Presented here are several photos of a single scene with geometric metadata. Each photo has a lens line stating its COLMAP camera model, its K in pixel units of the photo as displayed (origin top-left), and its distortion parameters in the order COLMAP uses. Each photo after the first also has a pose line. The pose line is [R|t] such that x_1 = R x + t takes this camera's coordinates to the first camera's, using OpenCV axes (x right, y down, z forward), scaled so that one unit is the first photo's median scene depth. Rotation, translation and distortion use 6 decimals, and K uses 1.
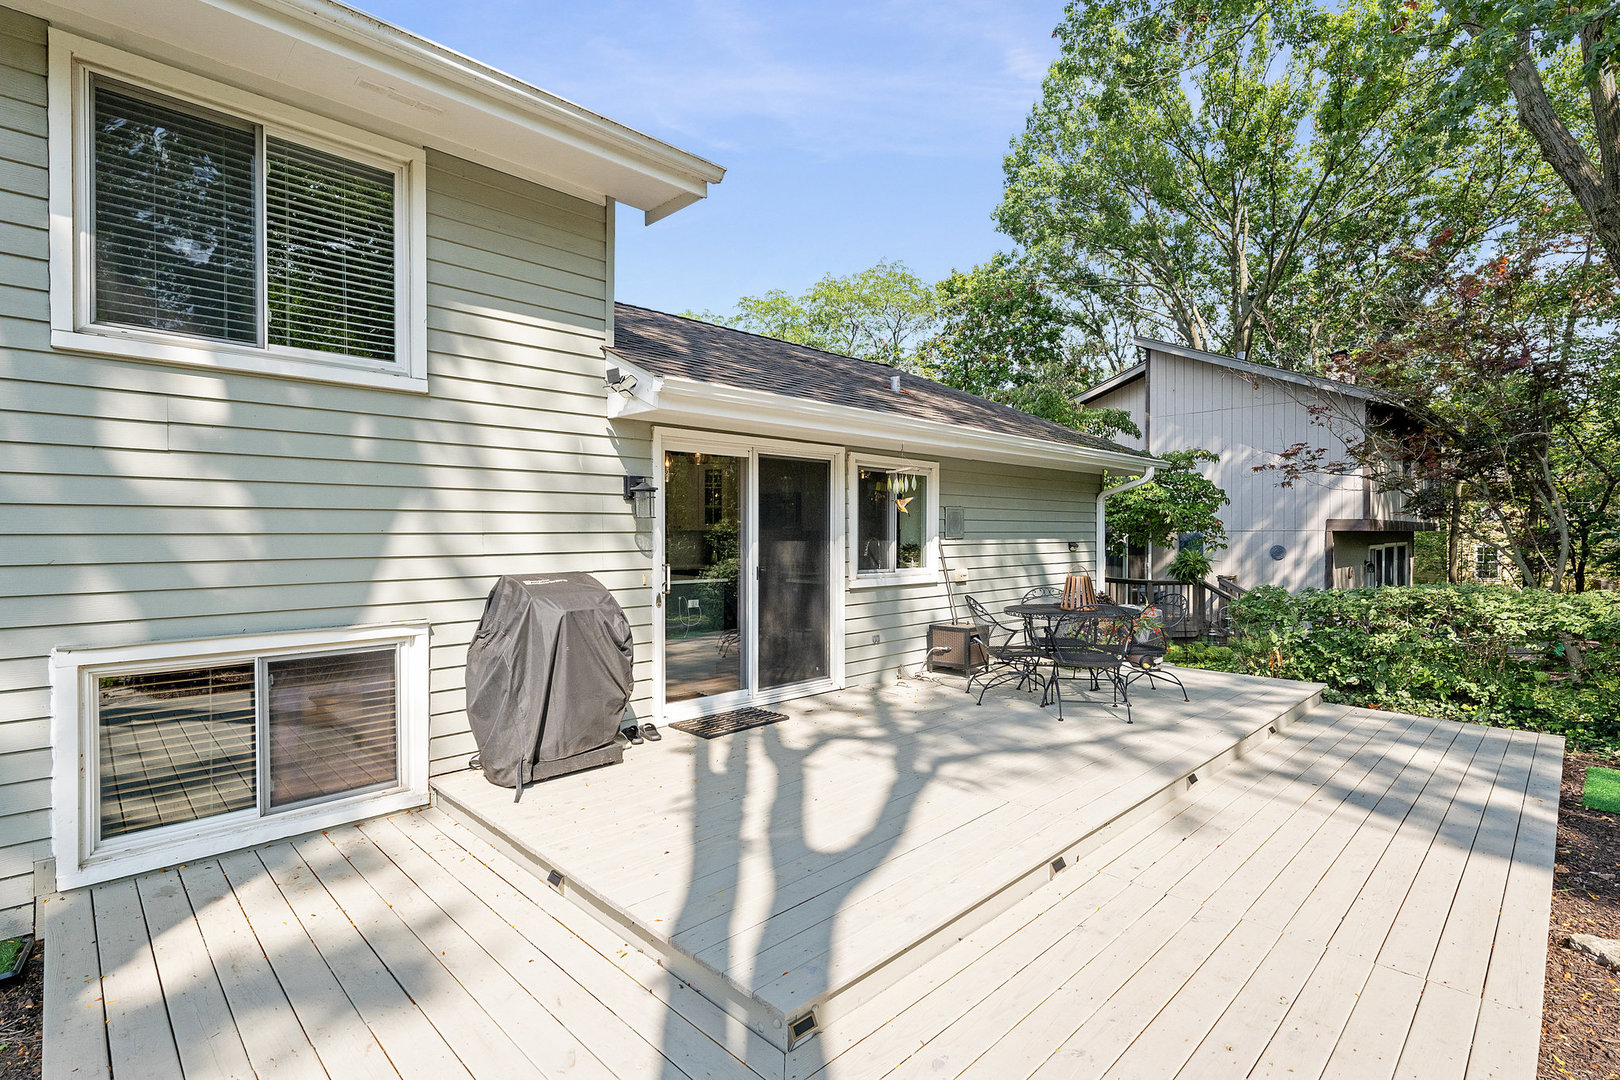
lens RADIAL K [[759.3, 0, 809.8], [0, 759.3, 534.3], [0, 0, 1]] dist [0.000429, 0.000463]
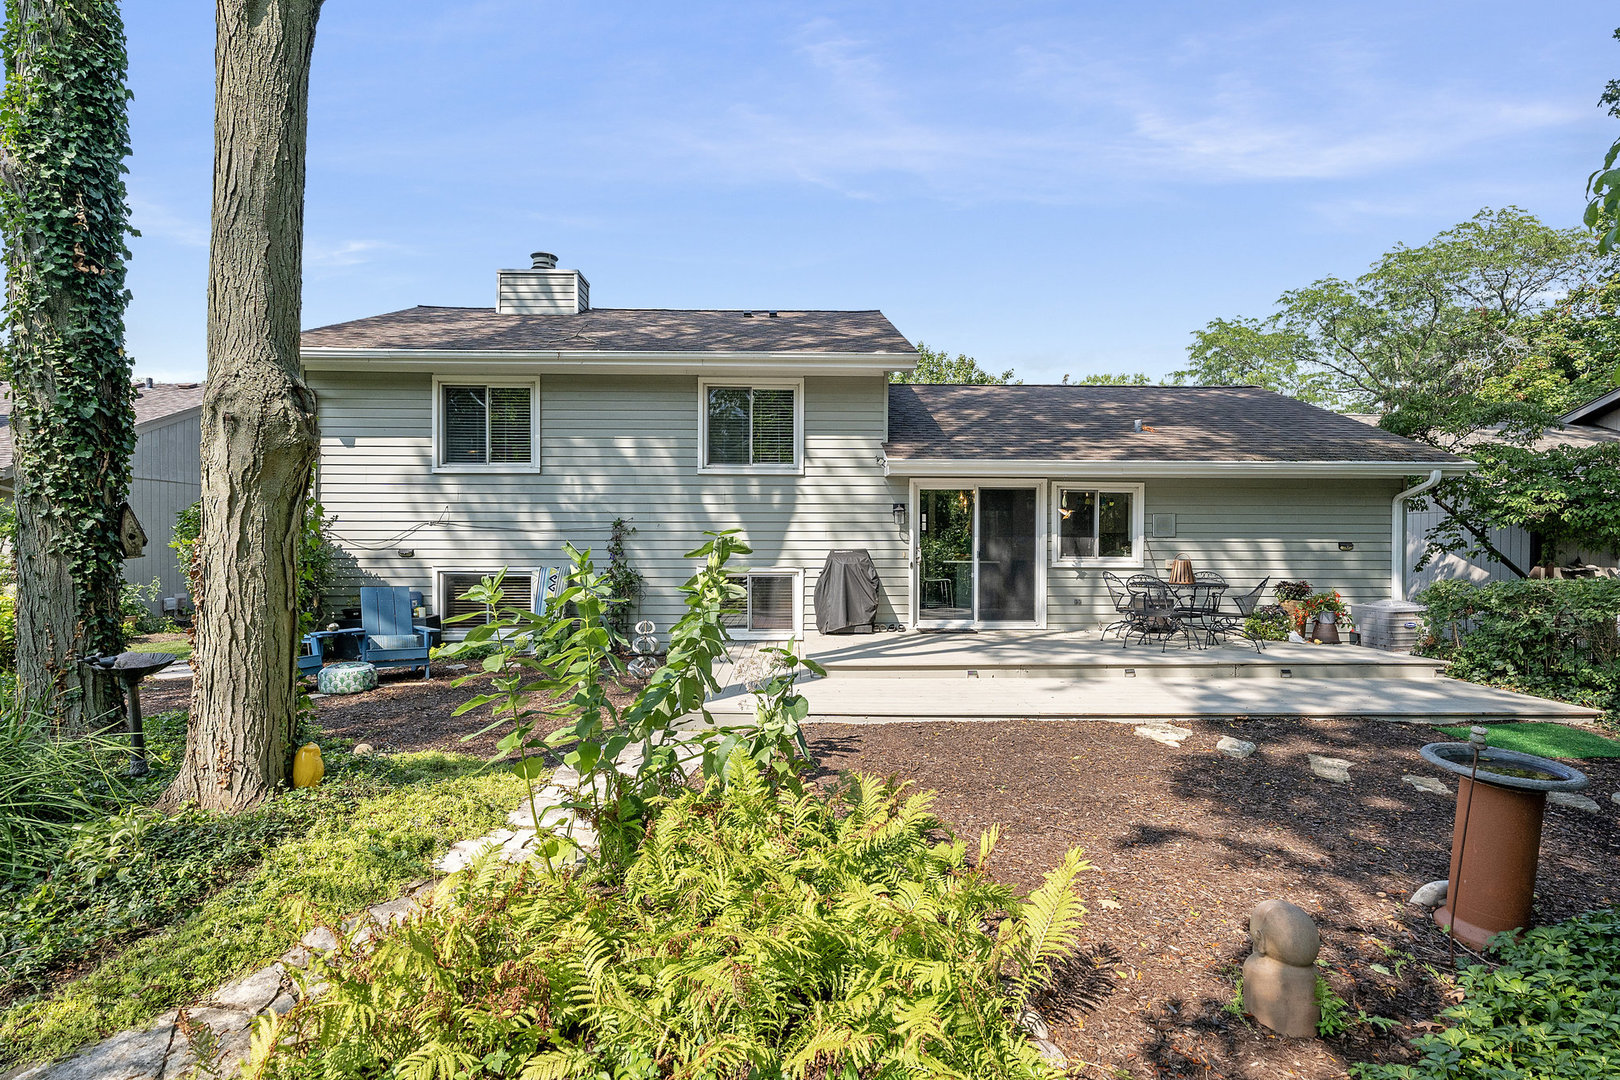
lens RADIAL K [[759.3, 0, 813.2], [0, 759.3, 537.4], [0, 0, 1]] dist [0.000429, 0.000463]
pose [[0.710955, 0.002887, -0.703232, 1.017490], [-0.007194, 0.999969, -0.003168, 0.021422], [0.703201, 0.007312, 0.710953, -0.593615]]
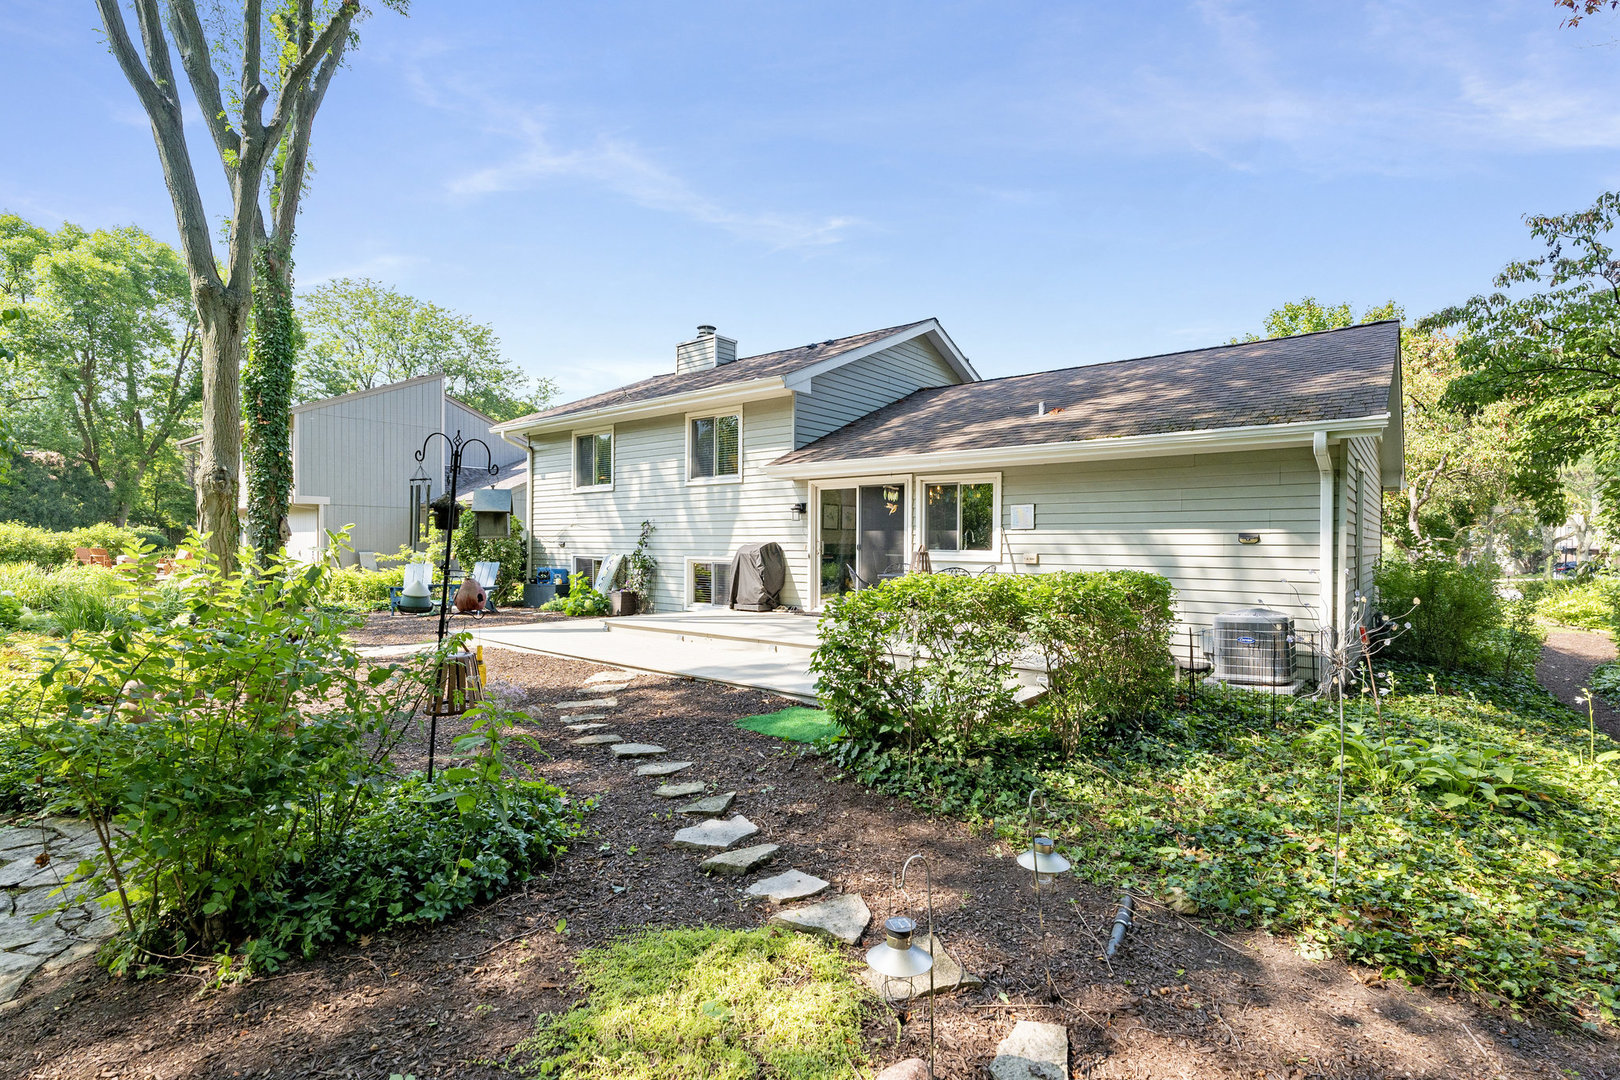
lens RADIAL K [[759.3, 0, 811.1], [0, 759.3, 539.7], [0, 0, 1]] dist [0.000429, 0.000463]
pose [[0.093081, -0.000854, -0.995658, 2.060510], [-0.007090, 0.999974, -0.001520, 0.039383], [0.995633, 0.007201, 0.093072, 0.787454]]
